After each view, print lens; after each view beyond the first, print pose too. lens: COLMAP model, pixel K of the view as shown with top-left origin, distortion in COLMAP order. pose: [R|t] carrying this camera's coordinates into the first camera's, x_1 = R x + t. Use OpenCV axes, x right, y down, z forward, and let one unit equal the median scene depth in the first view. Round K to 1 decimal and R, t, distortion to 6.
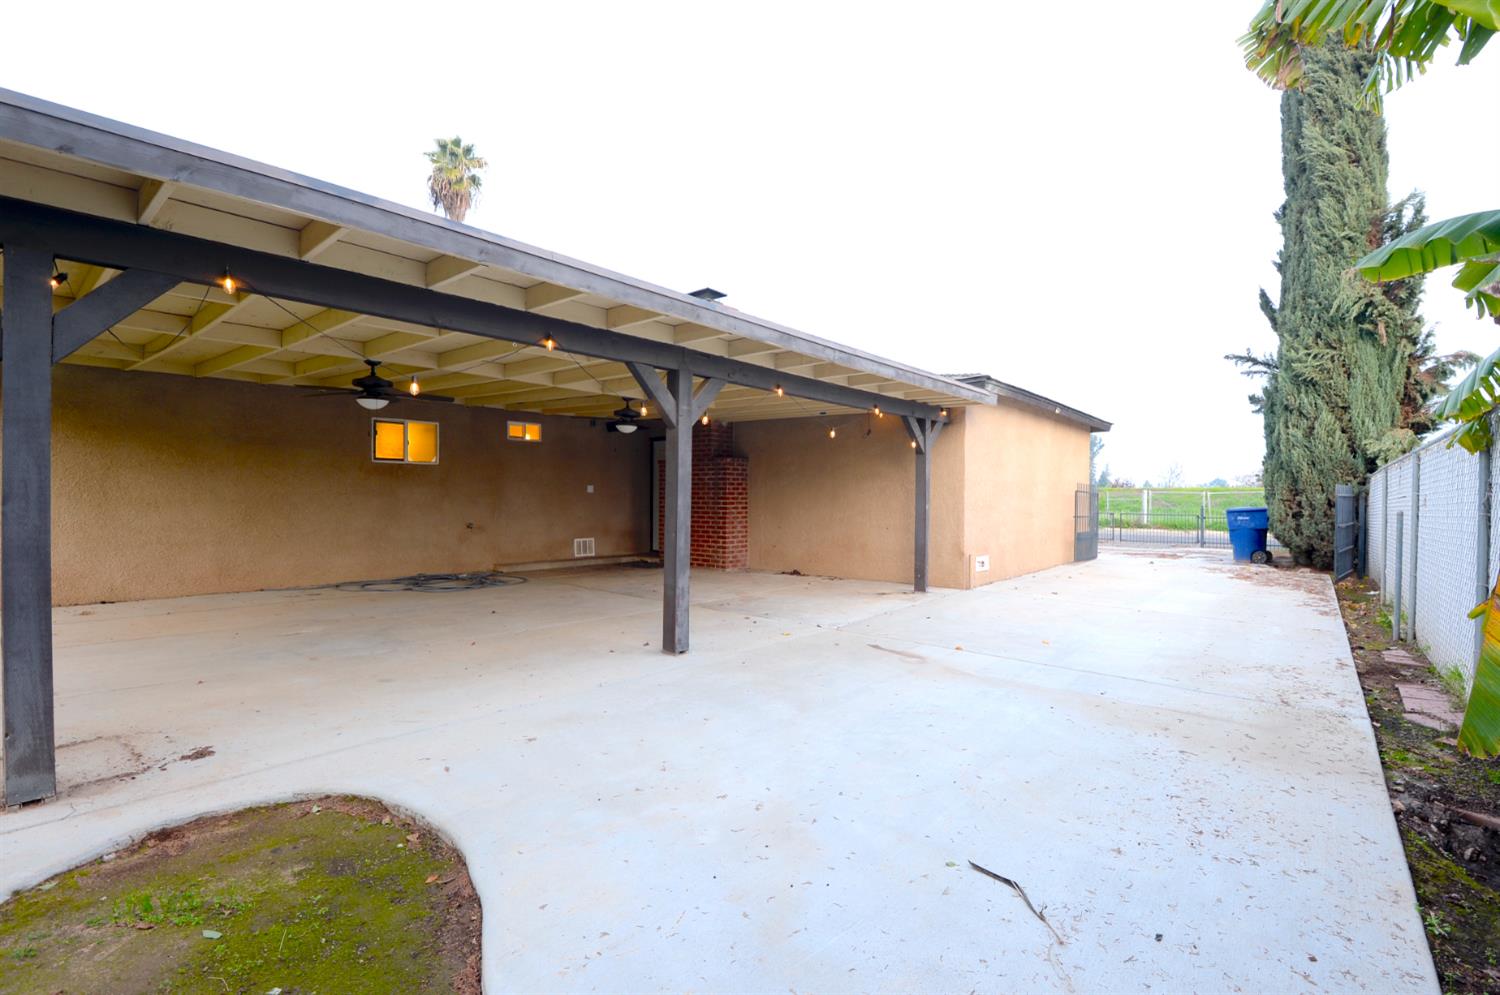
lens RADIAL K [[708.7, 0, 753.0], [0, 708.7, 497.6], [0, 0, 1]] dist [-0.029875, -0.000705]
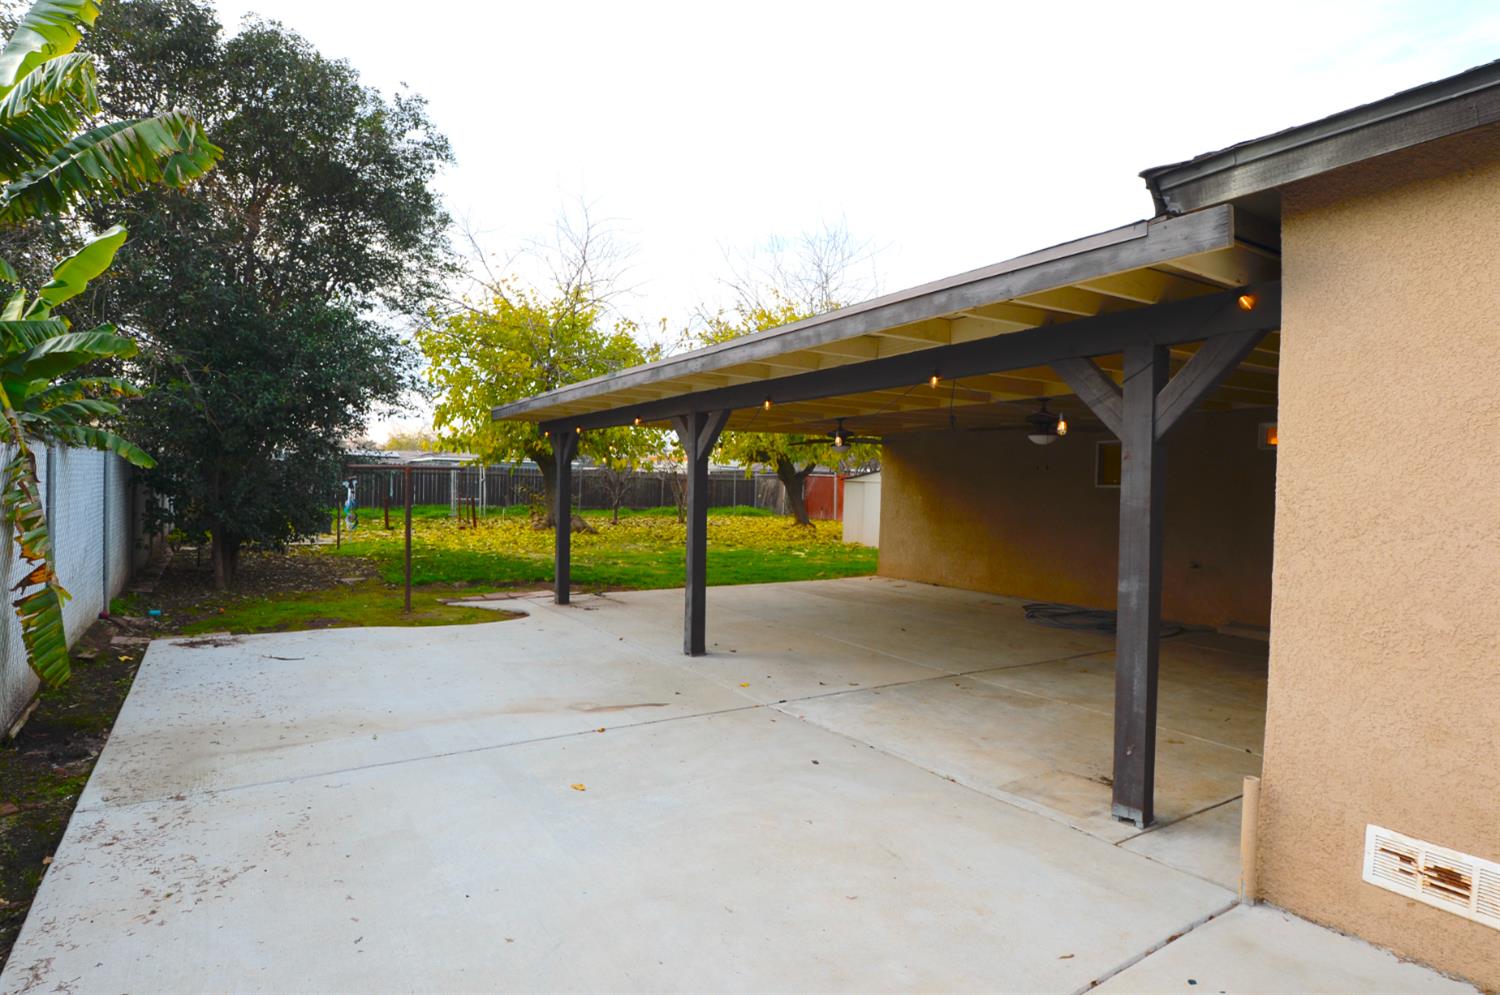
lens RADIAL K [[809.8, 0, 754.2], [0, 809.8, 497.3], [0, 0, 1]] dist [-0.005477, 0.000945]
pose [[-0.312187, -0.000674, -0.950020, 1.546523], [-0.023995, 0.999686, 0.007176, -0.070190], [0.949717, 0.025036, -0.312106, 2.045476]]
